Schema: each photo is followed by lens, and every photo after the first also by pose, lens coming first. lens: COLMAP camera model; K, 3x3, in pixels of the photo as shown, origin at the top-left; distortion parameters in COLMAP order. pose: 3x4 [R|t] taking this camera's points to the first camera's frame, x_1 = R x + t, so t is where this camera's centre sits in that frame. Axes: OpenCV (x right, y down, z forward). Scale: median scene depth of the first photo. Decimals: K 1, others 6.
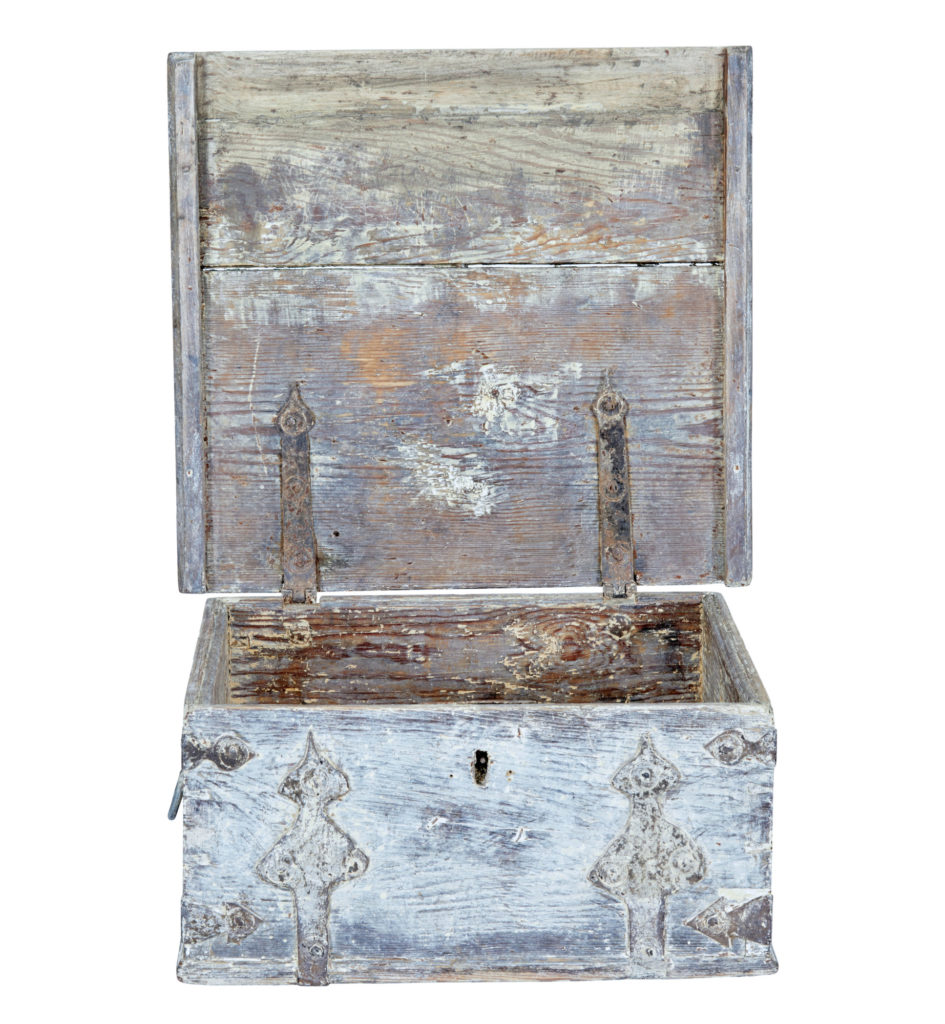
lens RADIAL K [[2570.1, 0, 470.8], [0, 2570.1, 512.0], [0, 0, 1]] dist [0.110160, 0.000000]
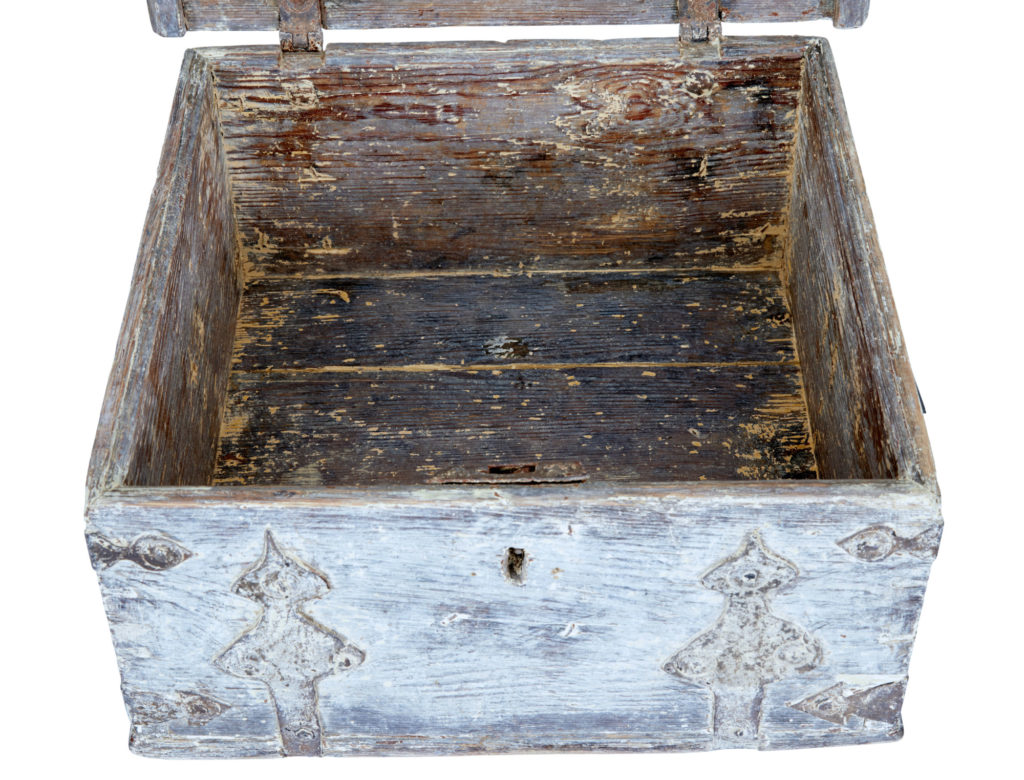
lens RADIAL K [[1751.5, 0, 514.8], [0, 1751.5, 389.9], [0, 0, 1]] dist [-0.024551, 0.000000]
pose [[0.999848, -0.002173, -0.017312, 0.011897], [0.010235, 0.876606, 0.481100, -0.169250], [0.014130, -0.481204, 0.876495, 0.592634]]
